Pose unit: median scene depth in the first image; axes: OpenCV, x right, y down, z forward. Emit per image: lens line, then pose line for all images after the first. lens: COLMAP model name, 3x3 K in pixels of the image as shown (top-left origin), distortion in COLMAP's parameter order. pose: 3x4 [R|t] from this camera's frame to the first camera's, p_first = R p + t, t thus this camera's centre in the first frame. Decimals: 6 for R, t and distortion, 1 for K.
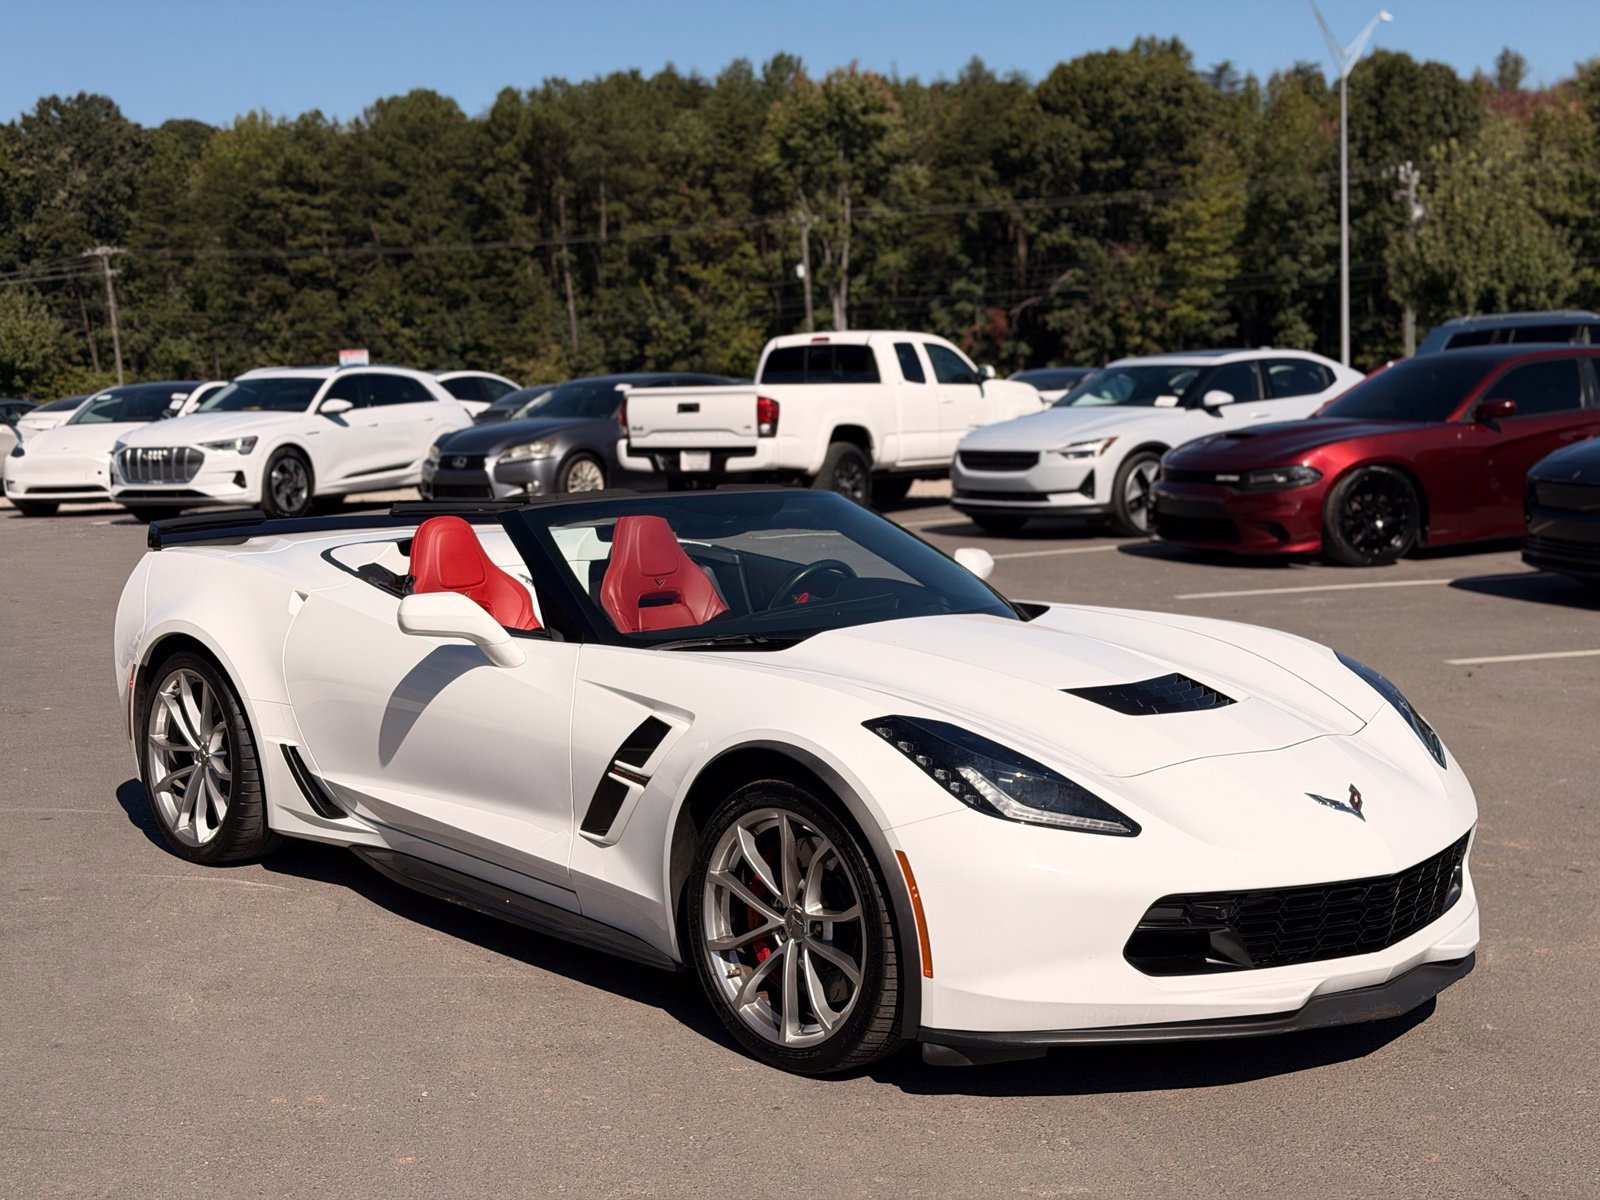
lens RADIAL K [[2277.1, 0, 800.0], [0, 2277.1, 600.0], [0, 0, 1]] dist [0.121256, -0.081279]
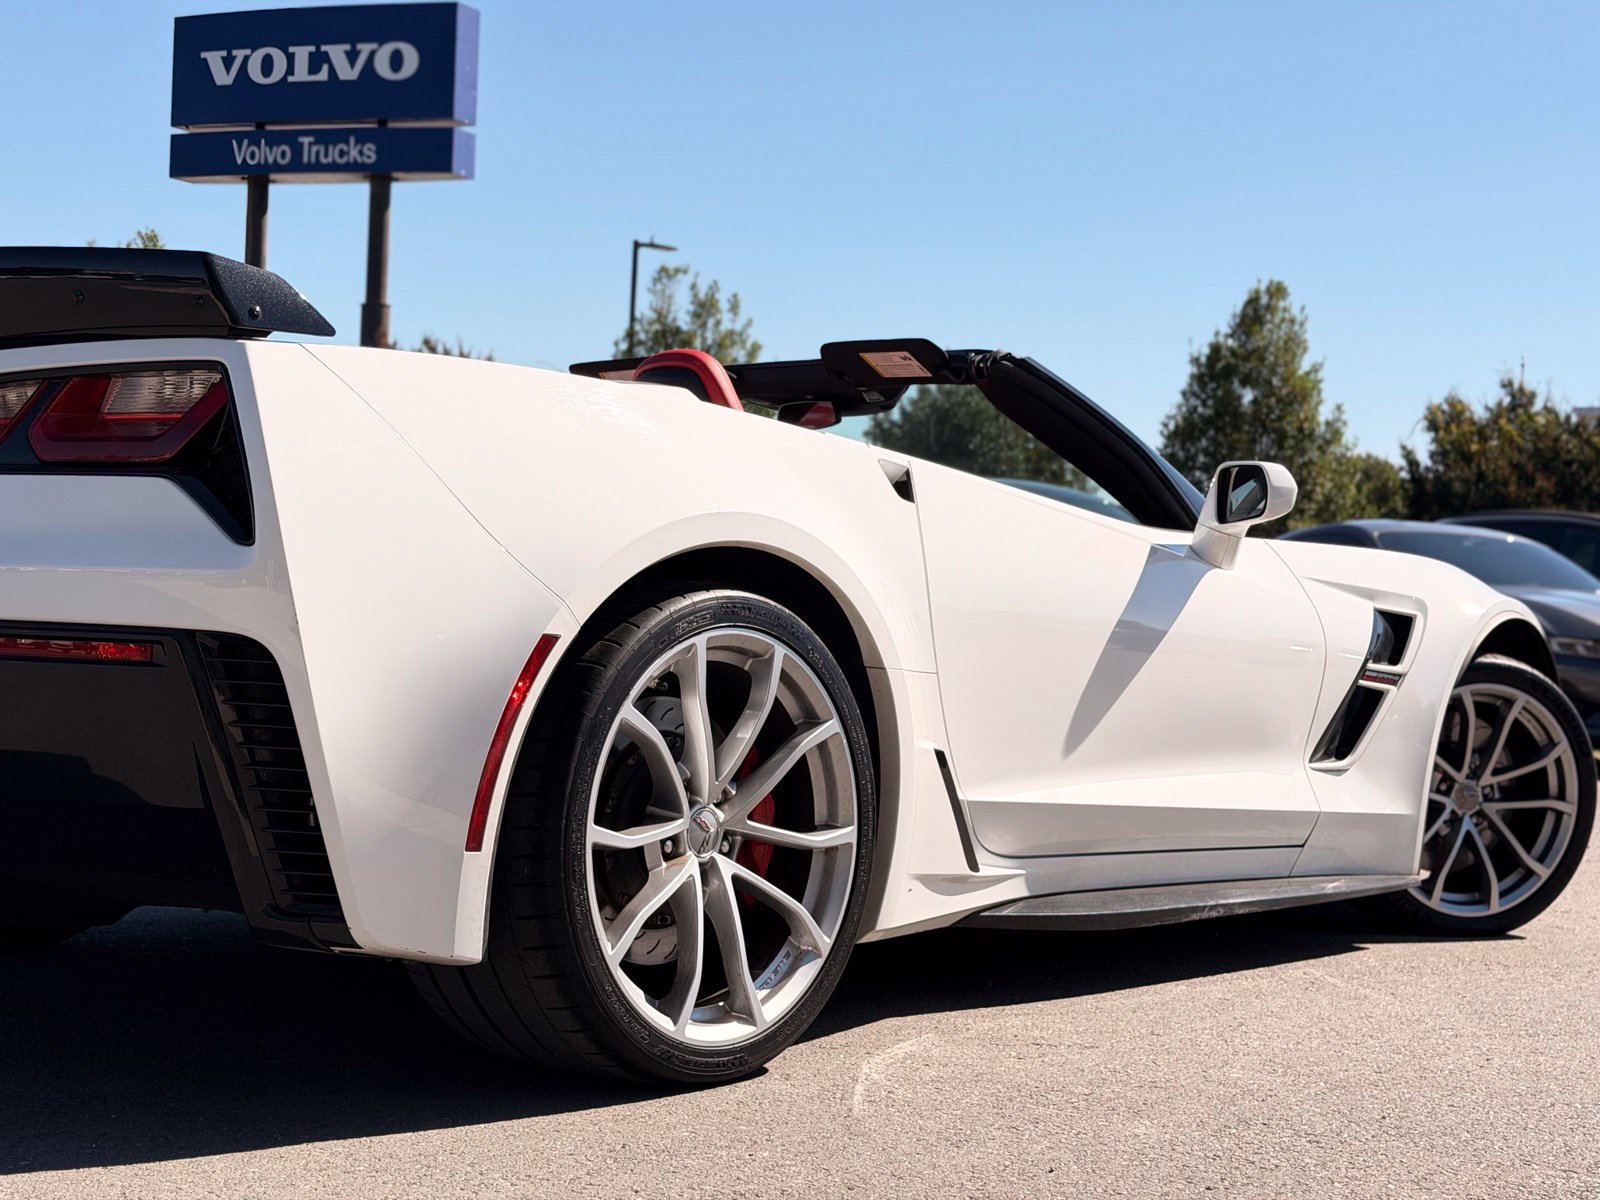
lens RADIAL K [[2250.8, 0, 800.0], [0, 2250.8, 600.0], [0, 0, 1]] dist [0.130910, -0.122701]
pose [[-0.203602, 0.017052, 0.978905, -0.277562], [0.060230, 0.998173, -0.004861, 0.012156], [-0.977199, 0.057970, -0.204257, 0.441563]]
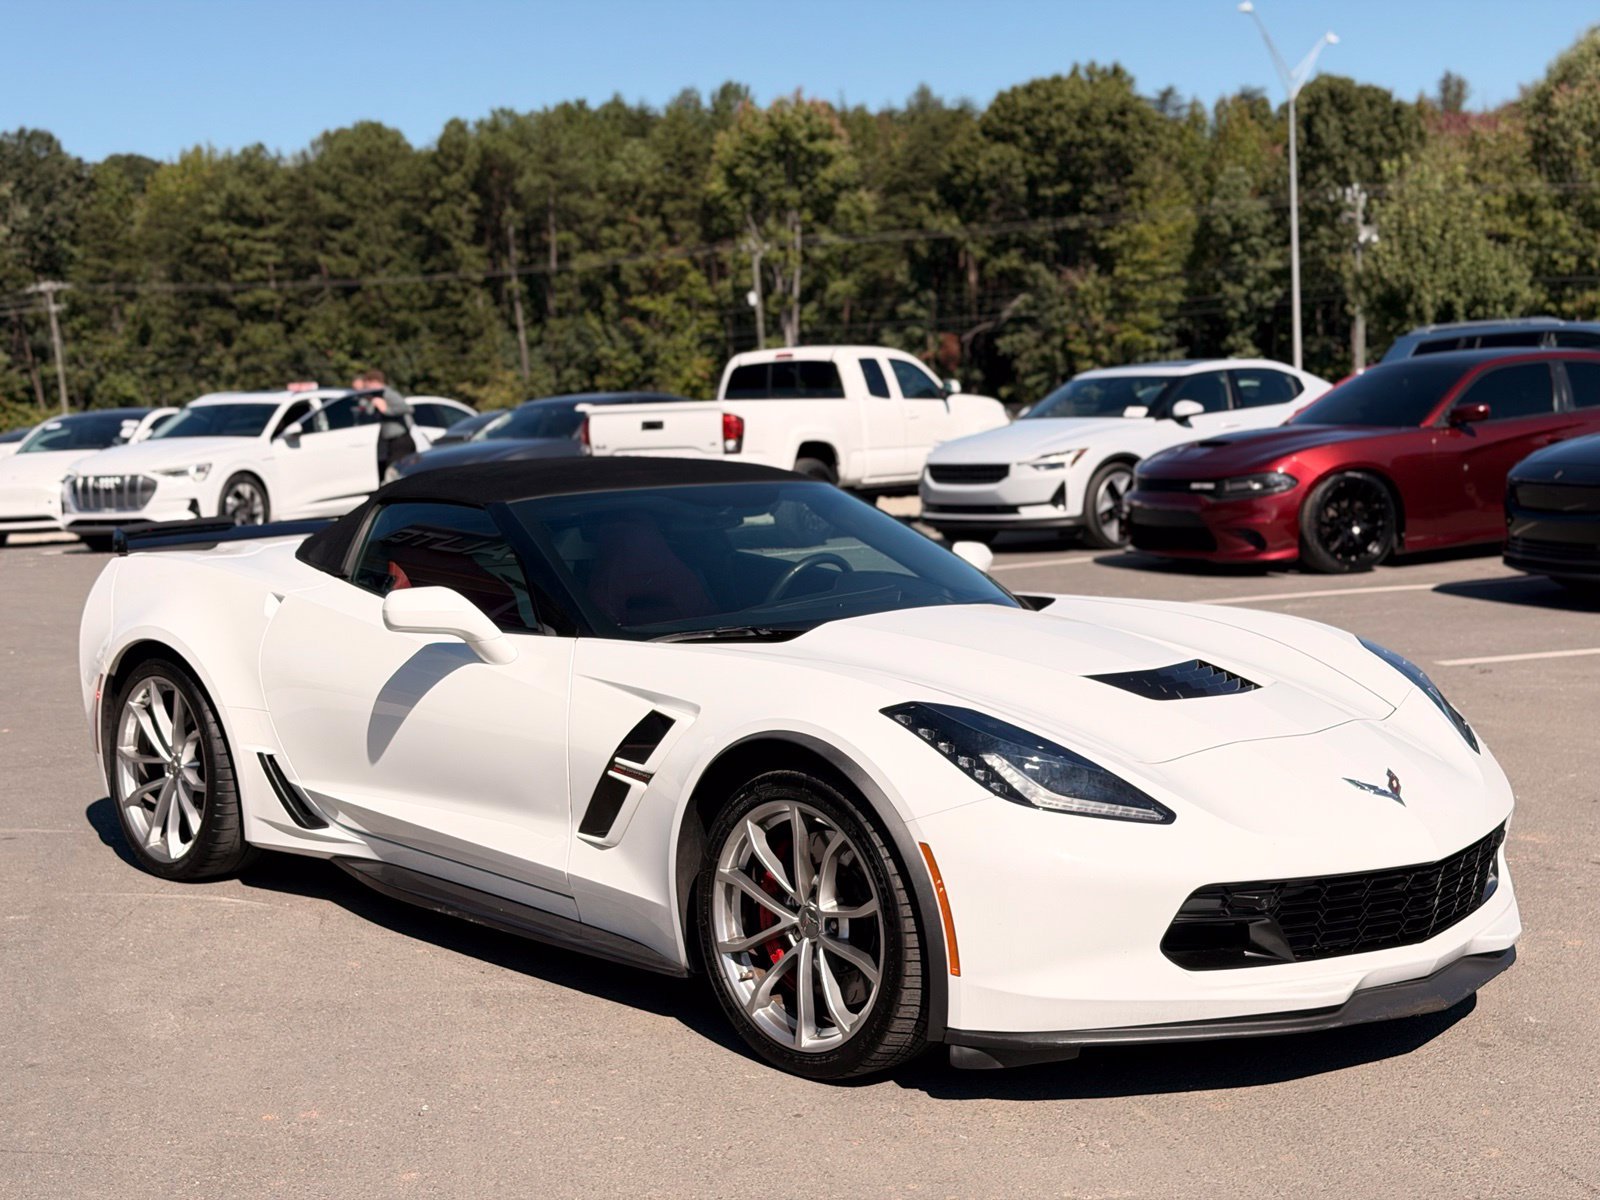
lens RADIAL K [[2277.1, 0, 800.0], [0, 2277.1, 600.0], [0, 0, 1]] dist [0.121256, -0.081279]
pose [[0.999684, -0.013274, 0.021327, -0.007409], [0.013559, 0.999820, -0.013278, 0.005753], [-0.021147, 0.013563, 0.999684, 0.013101]]
